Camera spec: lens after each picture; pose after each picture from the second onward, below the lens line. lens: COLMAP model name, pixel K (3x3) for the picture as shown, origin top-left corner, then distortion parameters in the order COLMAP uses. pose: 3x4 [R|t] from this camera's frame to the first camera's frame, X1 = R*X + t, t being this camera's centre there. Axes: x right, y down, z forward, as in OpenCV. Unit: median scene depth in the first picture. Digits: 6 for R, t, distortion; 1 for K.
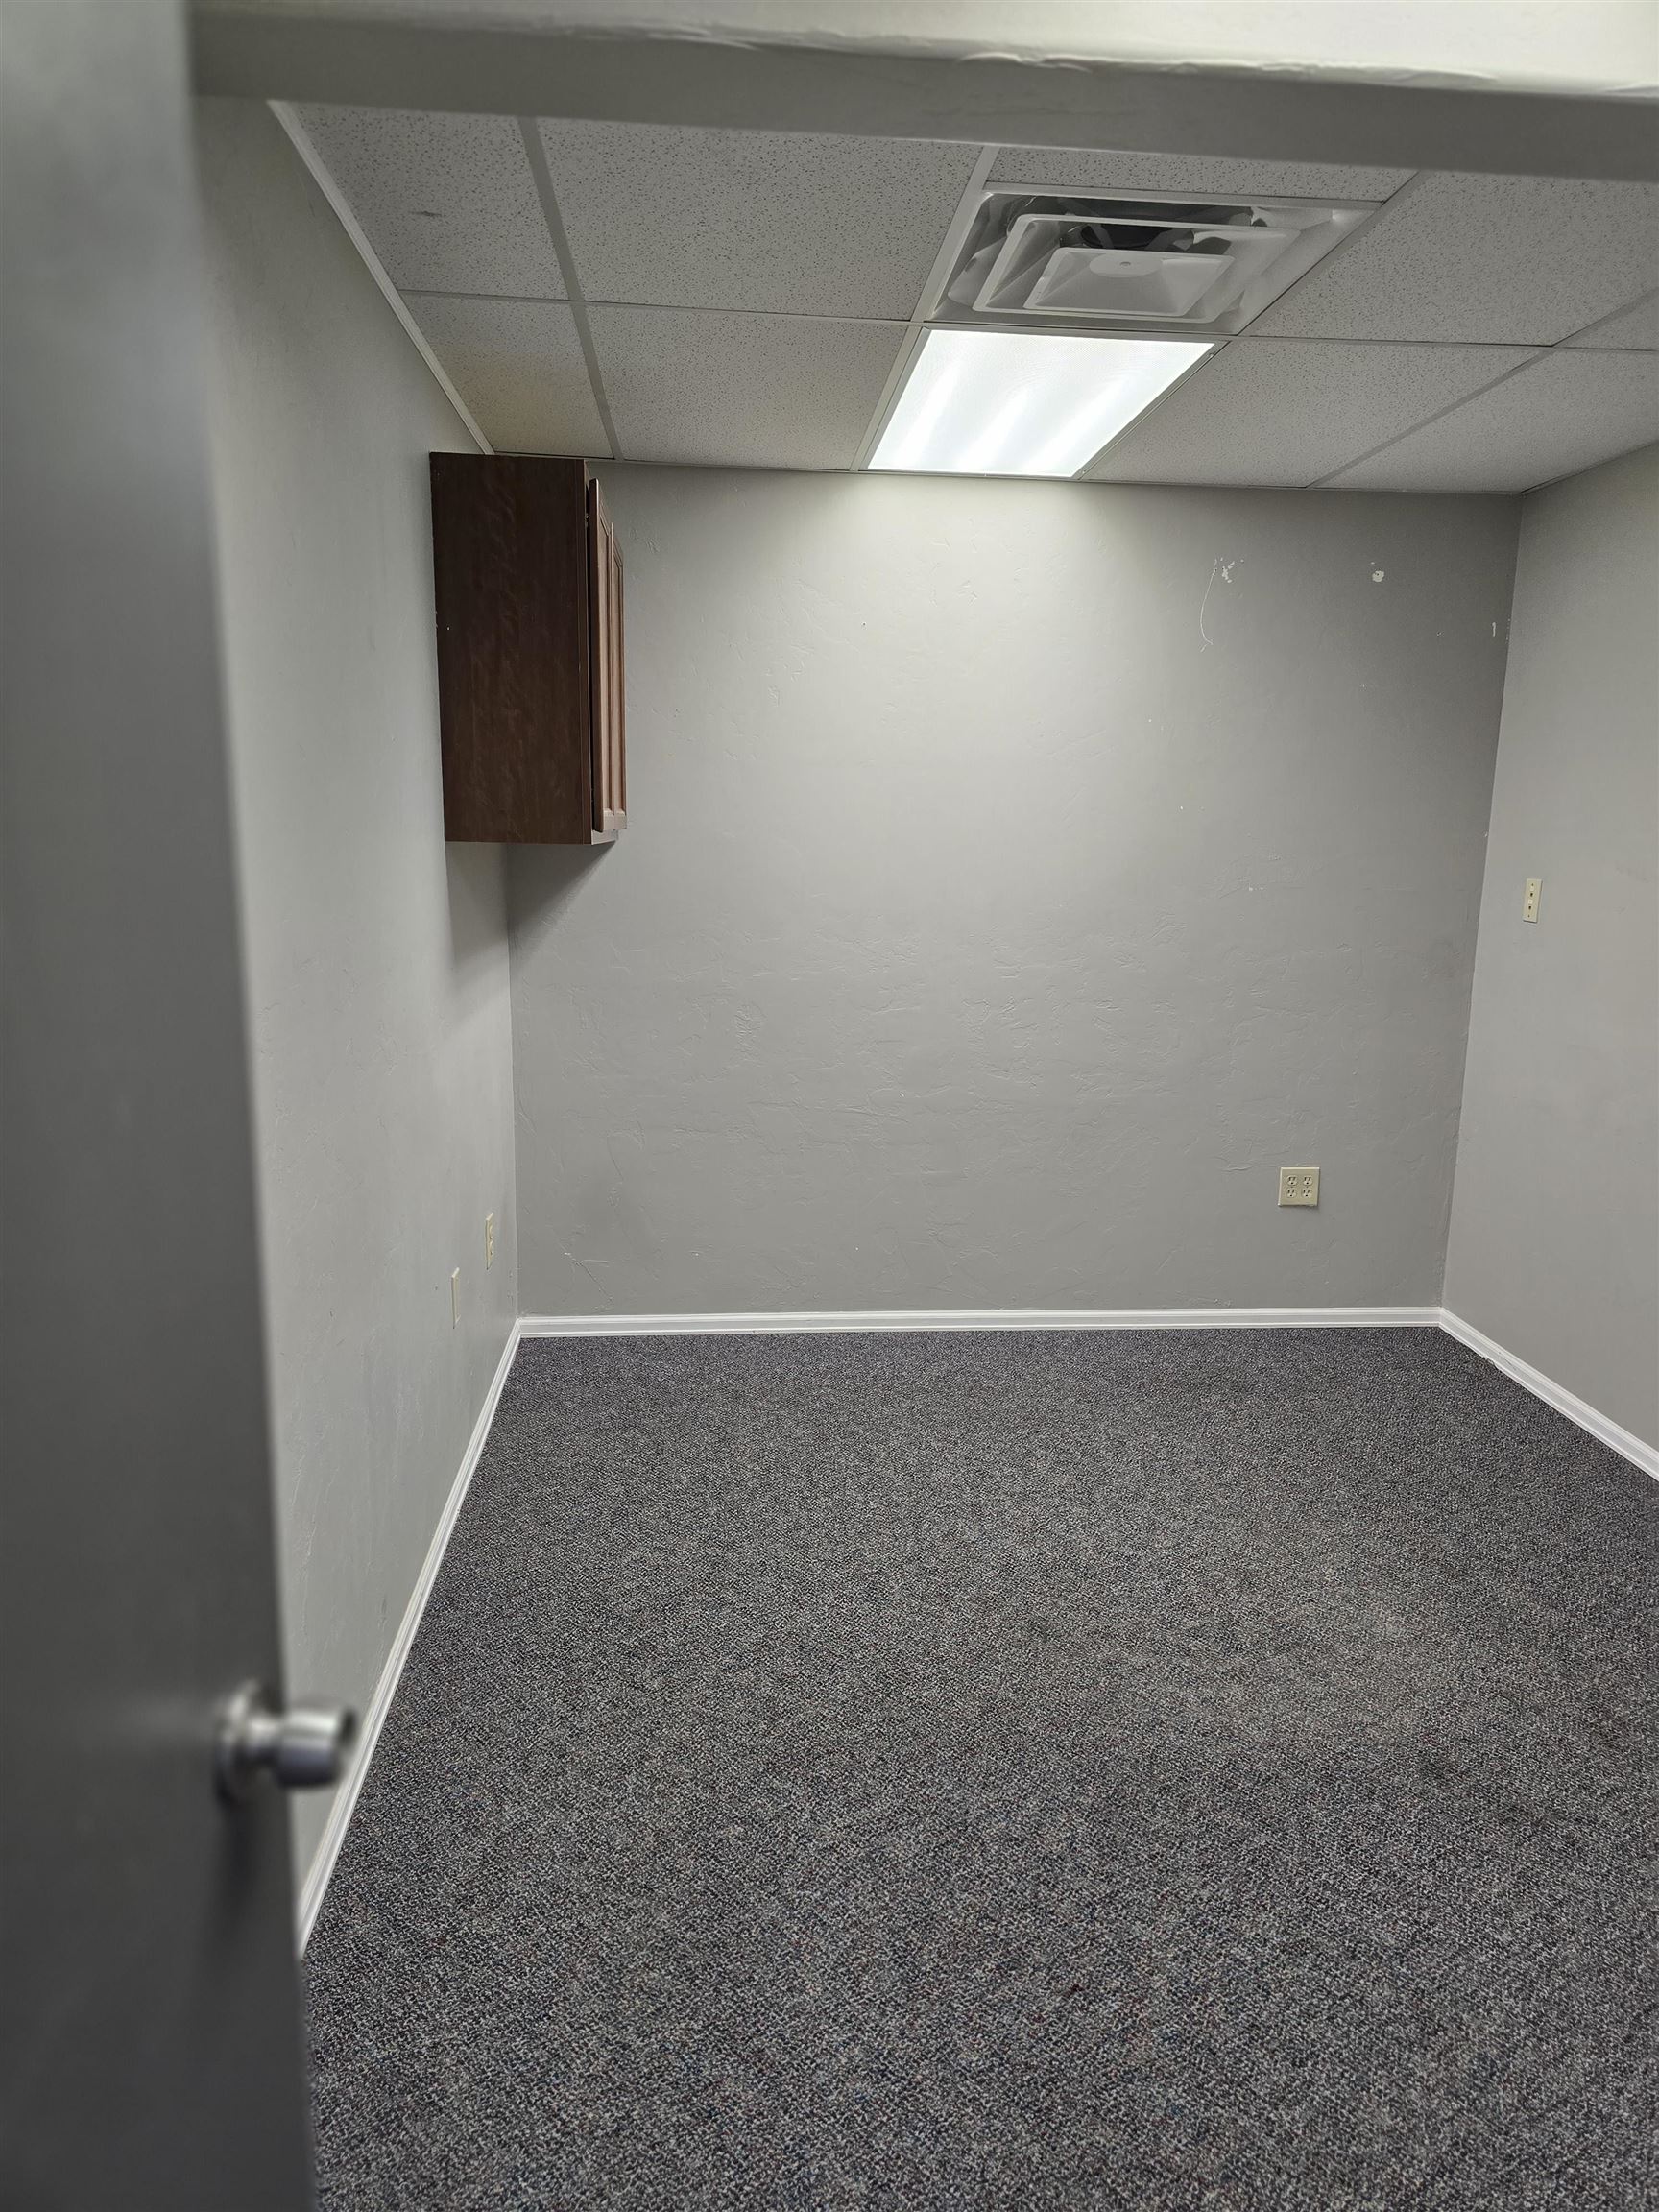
lens RADIAL K [[1487.8, 0, 844.8], [0, 1487.8, 1105.5], [0, 0, 1]] dist [0.057166, -0.047459]
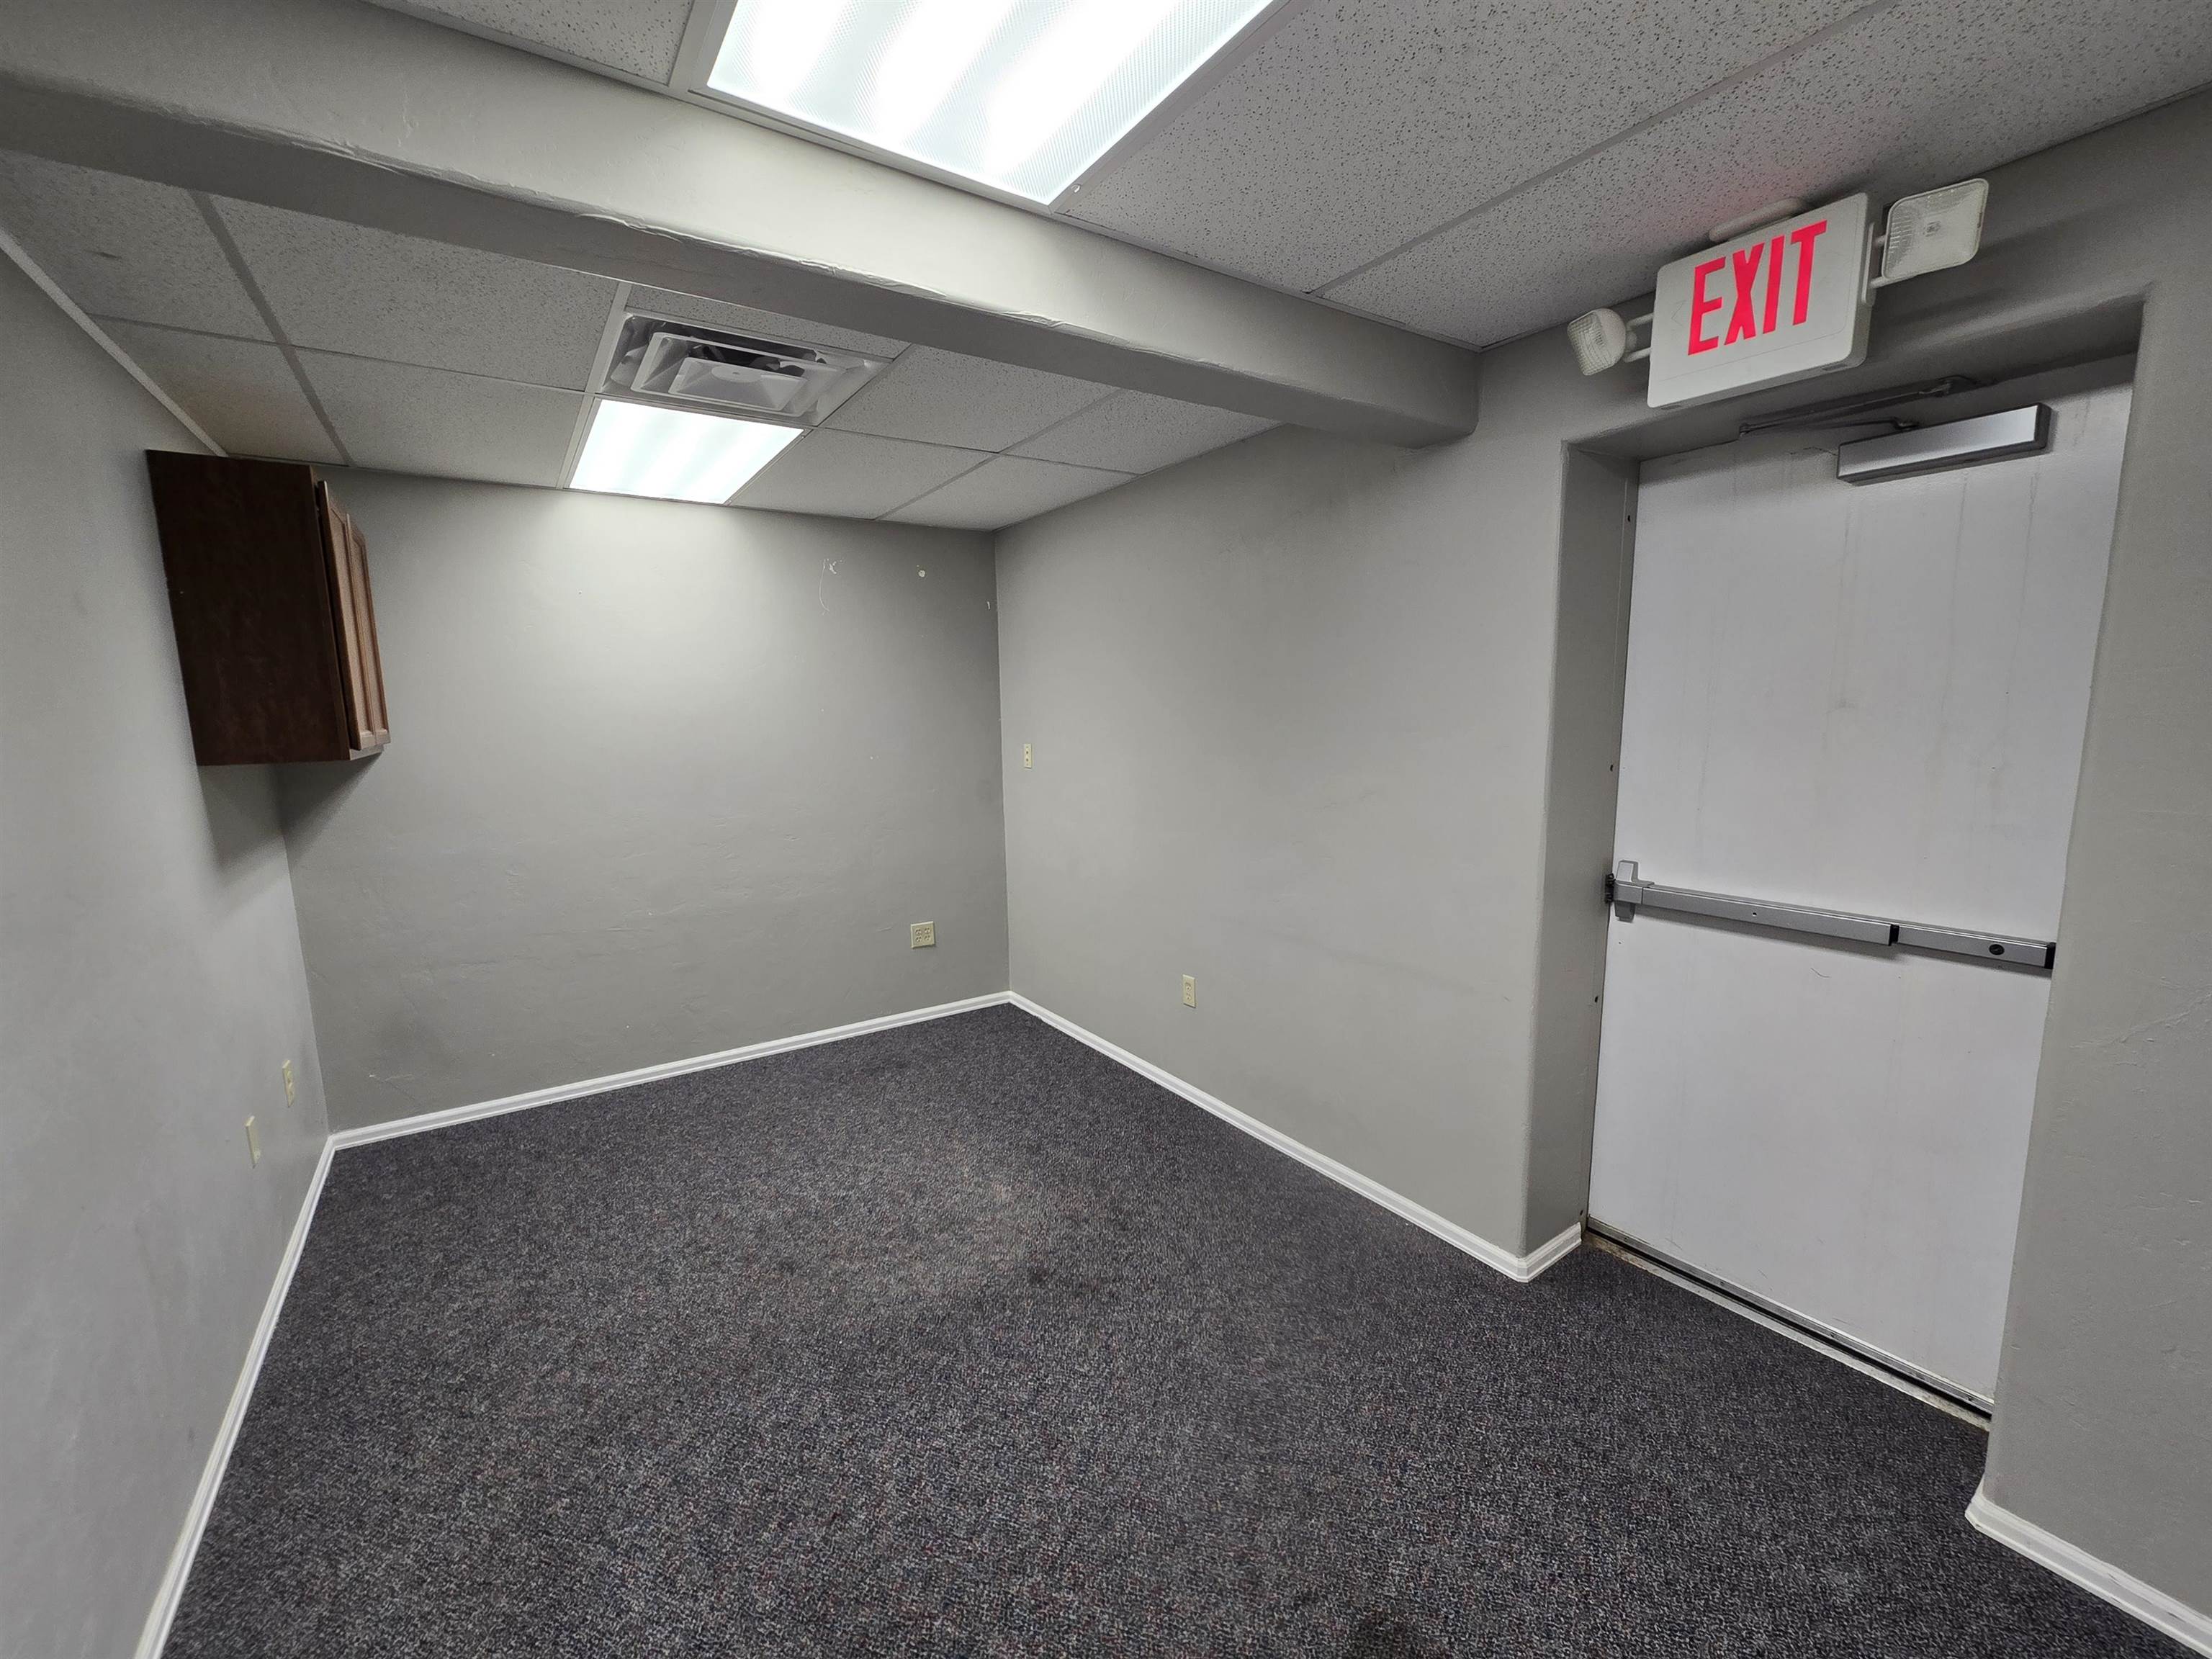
lens RADIAL K [[903.5, 0, 1092.5], [0, 903.5, 836.1], [0, 0, 1]] dist [-0.003613, 0.000316]
pose [[0.878019, -0.102488, 0.467524, 0.021417], [0.124773, 0.992042, -0.016856, -0.021221], [-0.462076, 0.073134, 0.883820, 0.039009]]
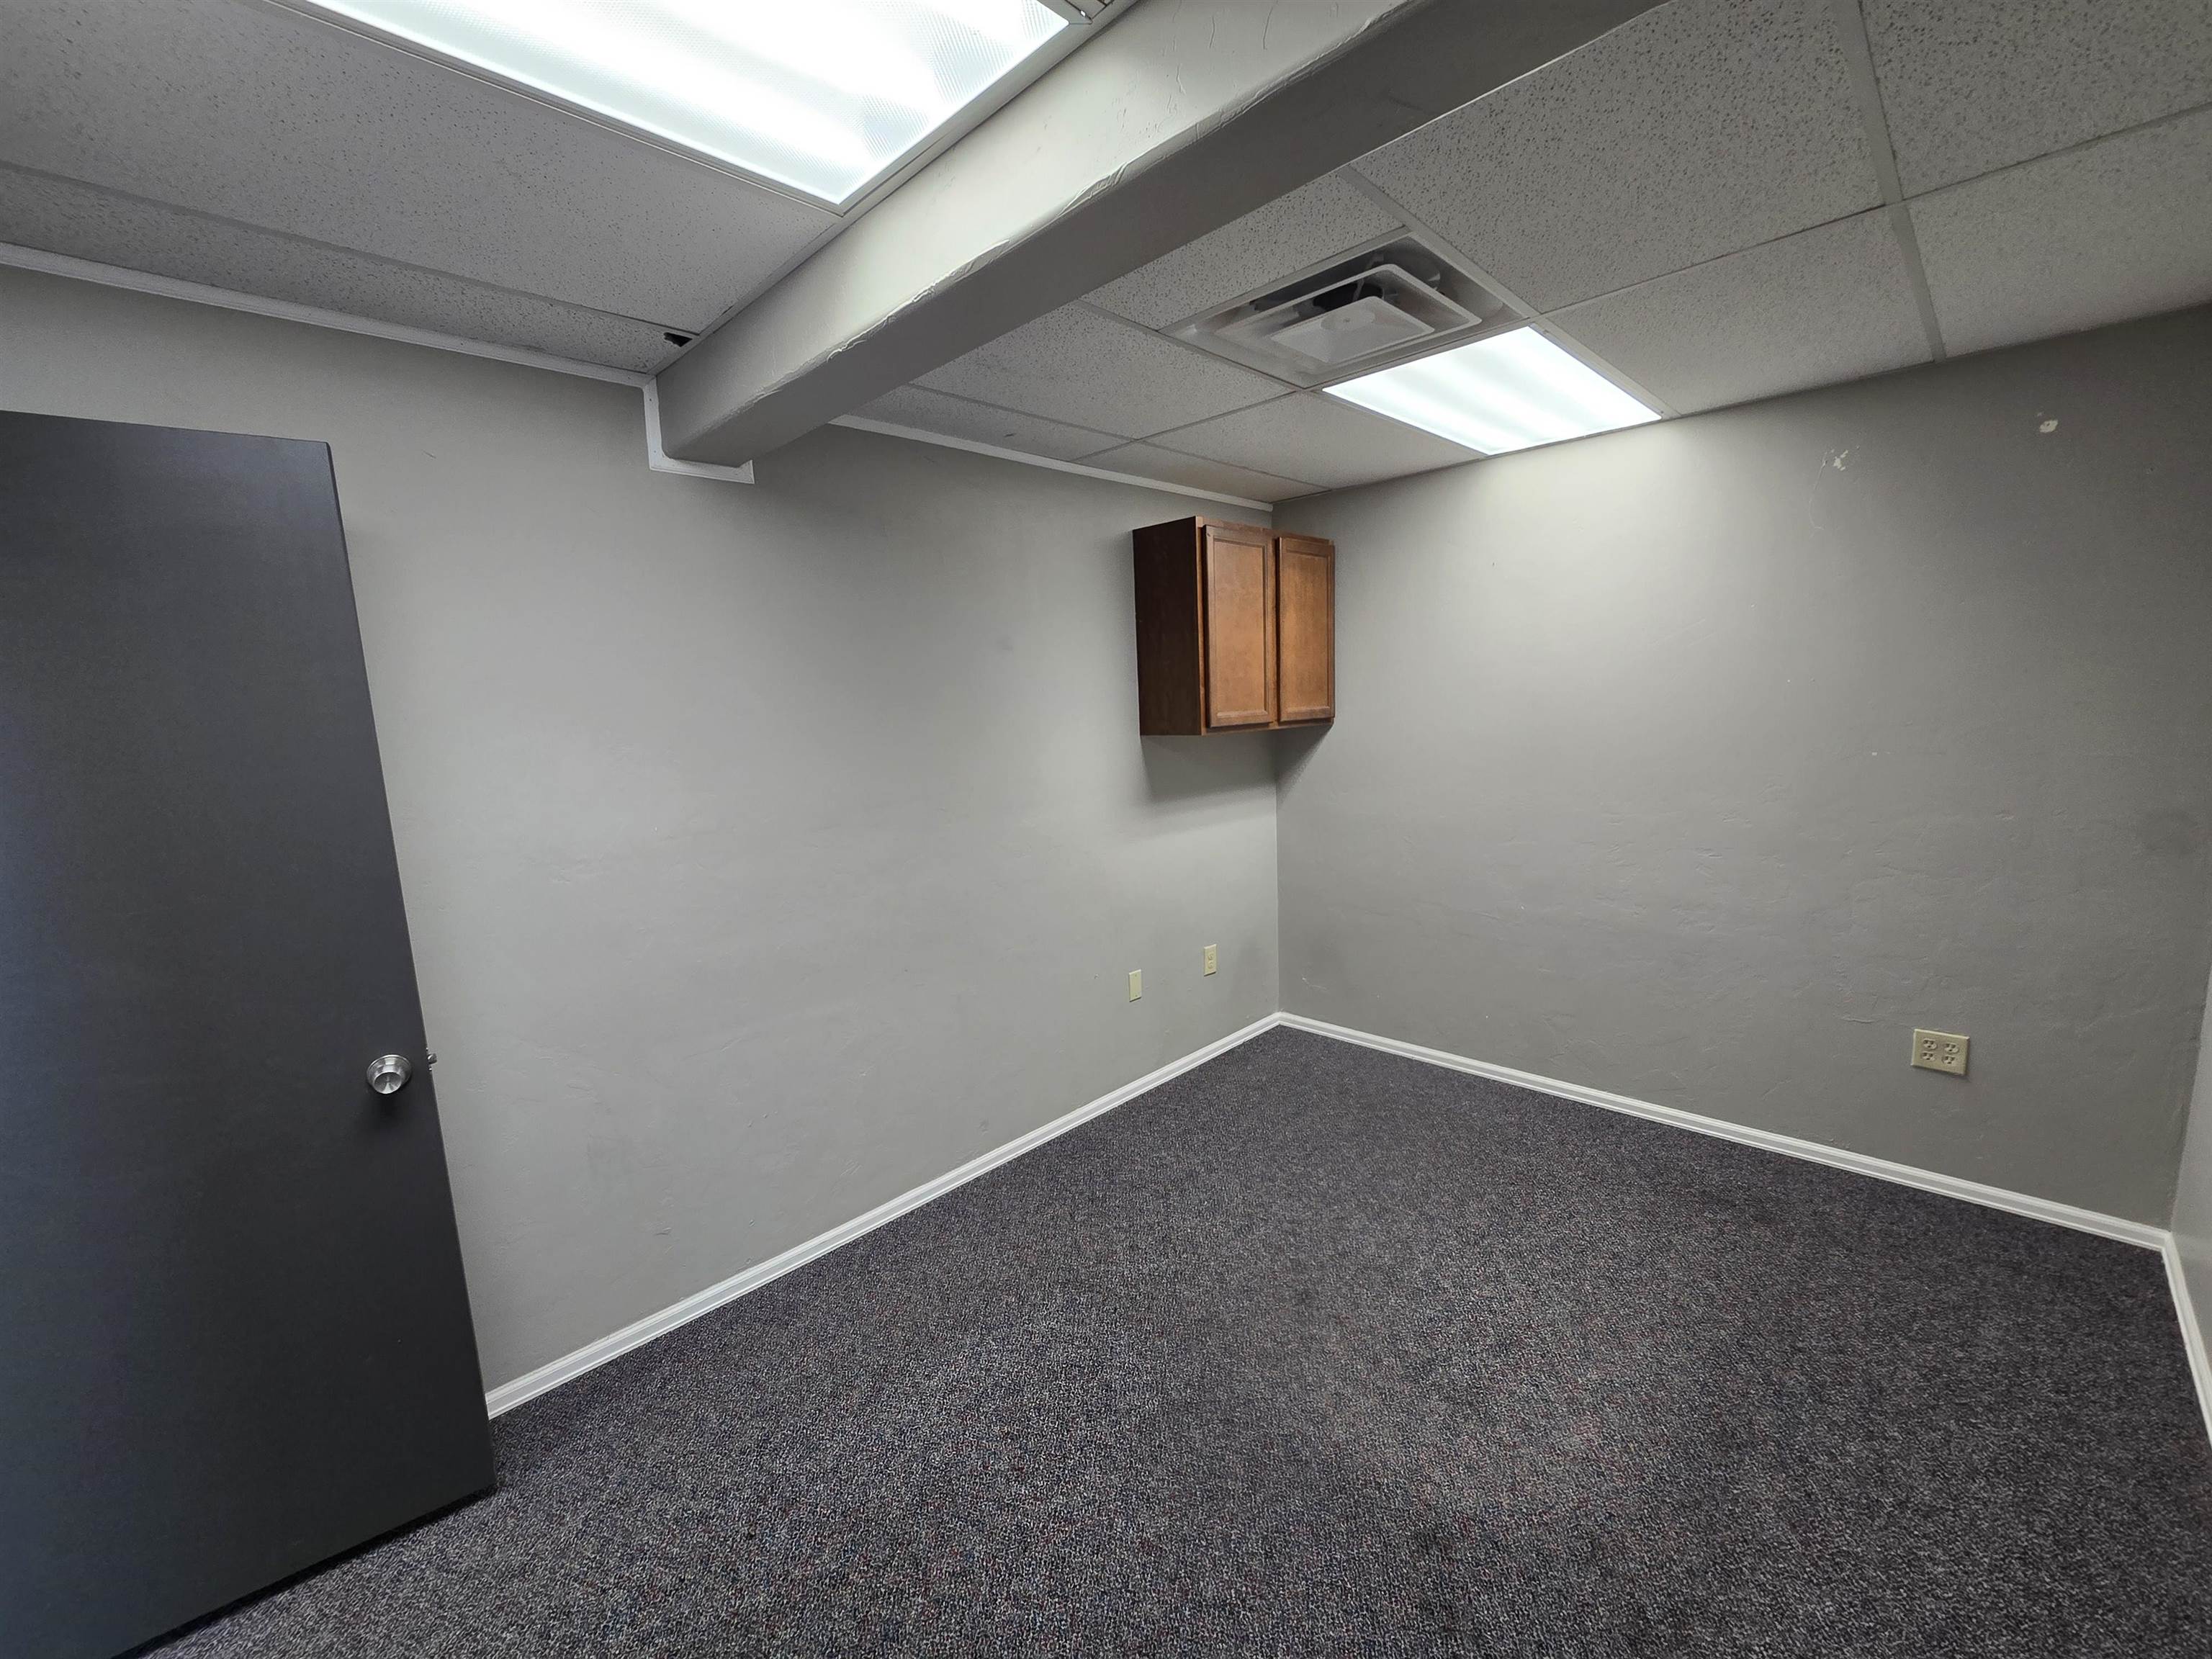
lens RADIAL K [[903.5, 0, 1090.0], [0, 903.5, 839.6], [0, 0, 1]] dist [-0.003613, 0.000316]
pose [[0.639892, 0.070906, -0.765187, 0.632199], [-0.091815, 0.995656, 0.015482, -0.070123], [0.762961, 0.060349, 0.643622, 0.290125]]
